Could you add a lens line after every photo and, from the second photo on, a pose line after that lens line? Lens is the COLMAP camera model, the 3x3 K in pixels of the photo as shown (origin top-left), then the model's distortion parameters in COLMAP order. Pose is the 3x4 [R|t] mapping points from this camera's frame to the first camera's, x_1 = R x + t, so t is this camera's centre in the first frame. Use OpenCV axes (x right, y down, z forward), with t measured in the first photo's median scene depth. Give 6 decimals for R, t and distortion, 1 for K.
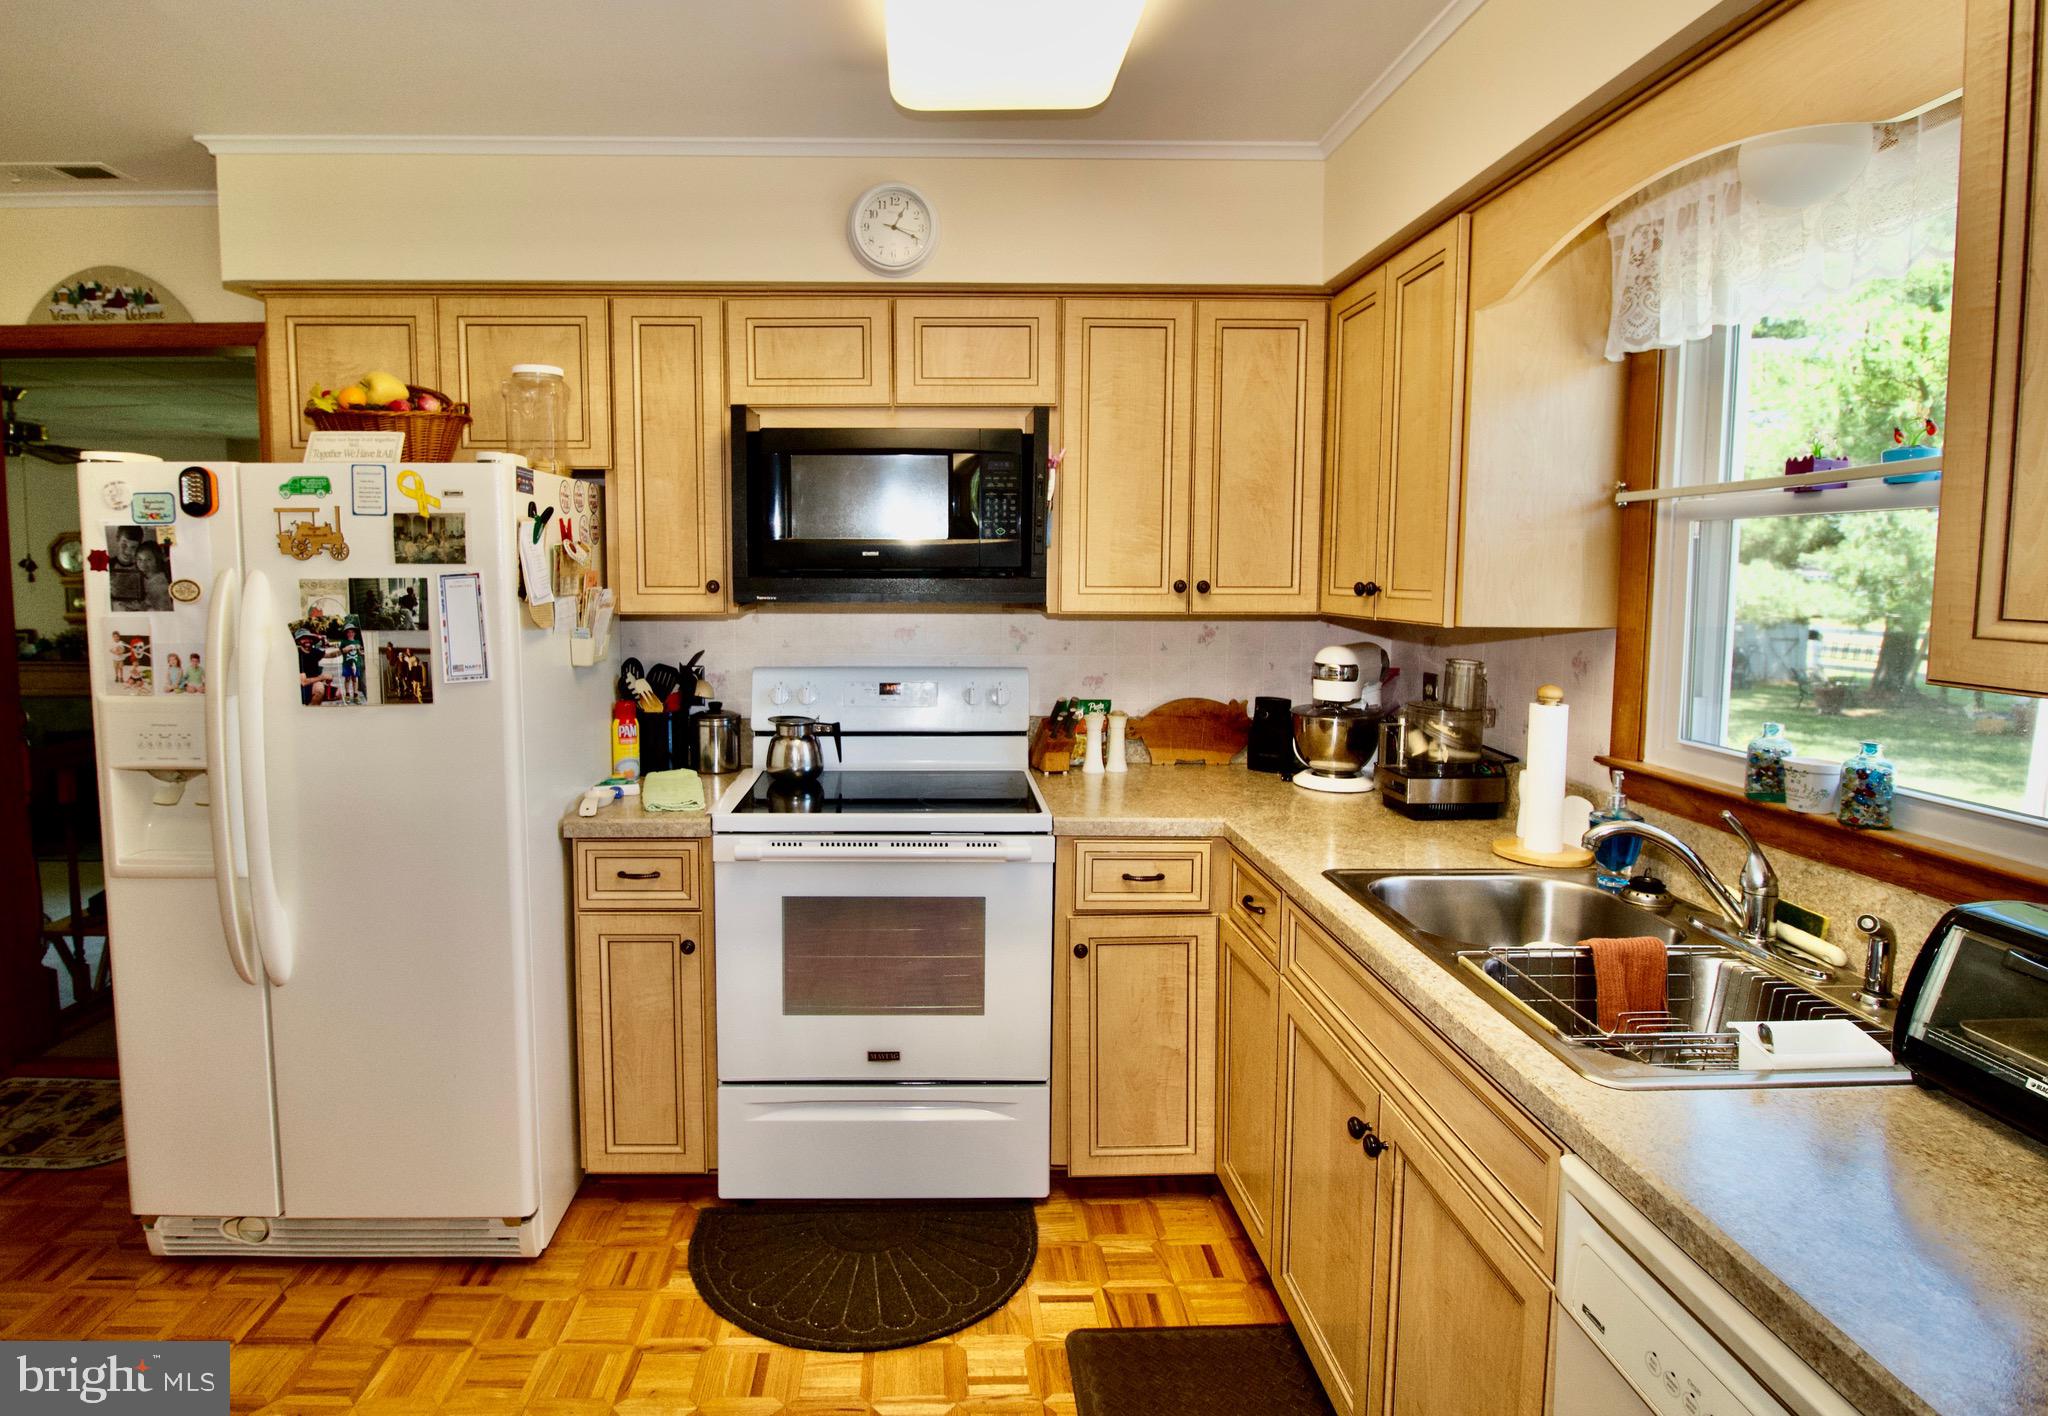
lens RADIAL K [[1251.0, 0, 1021.8], [0, 1251.0, 675.4], [0, 0, 1]] dist [-0.003558, -0.001191]
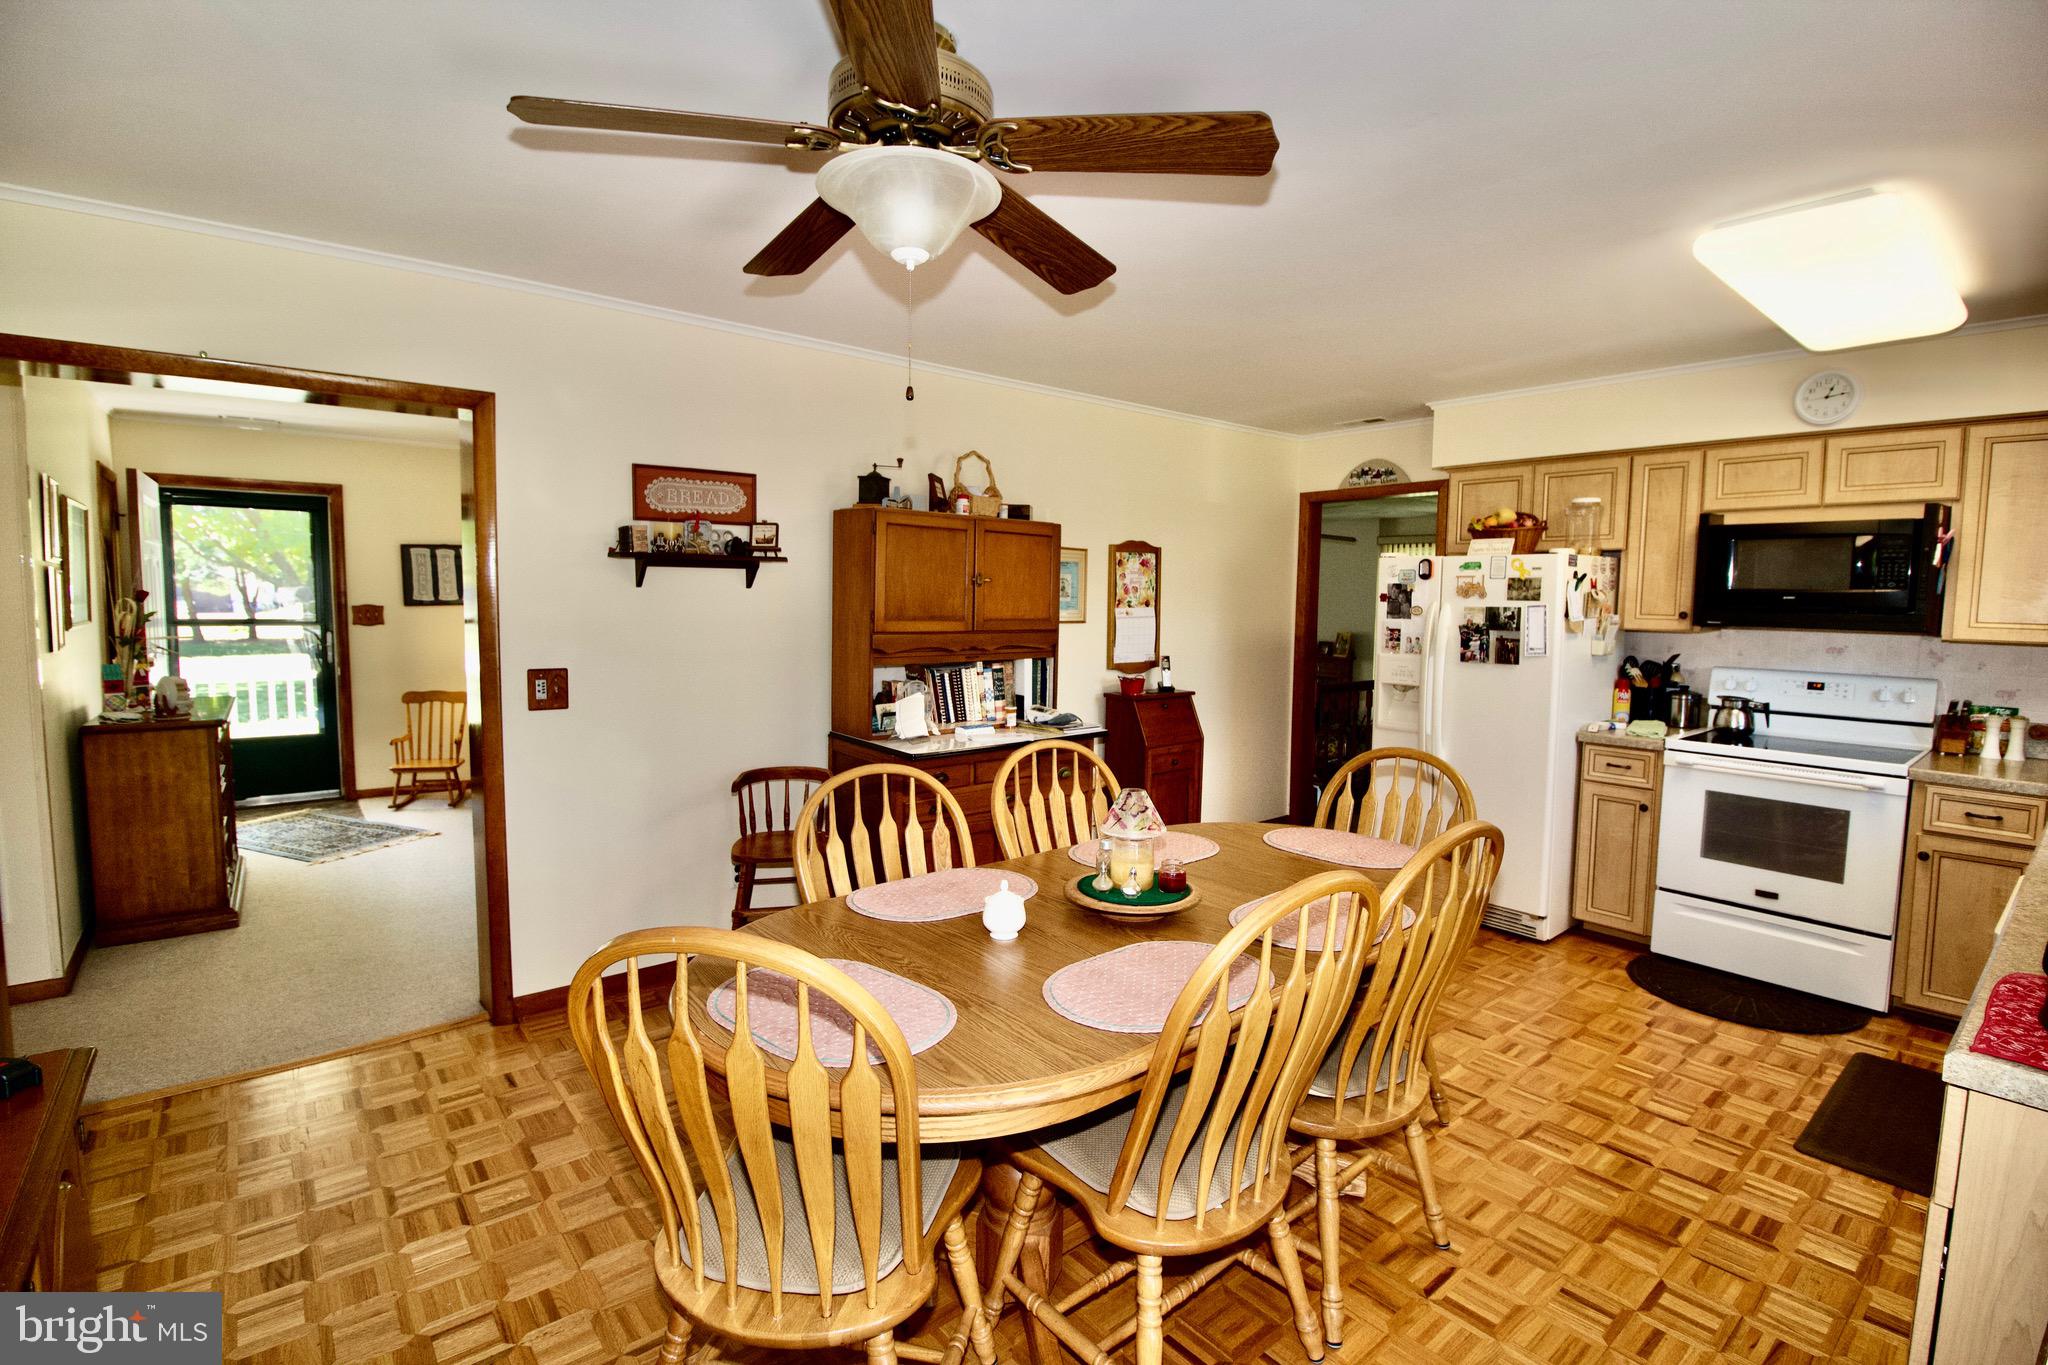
lens RADIAL K [[957.3, 0, 1027.5], [0, 957.3, 665.9], [0, 0, 1]] dist [-0.001682, -0.015170]
pose [[0.623939, 0.065144, -0.778753, 0.242405], [-0.079436, 0.996645, 0.019727, 0.049534], [0.777426, 0.049552, 0.627020, -0.588885]]
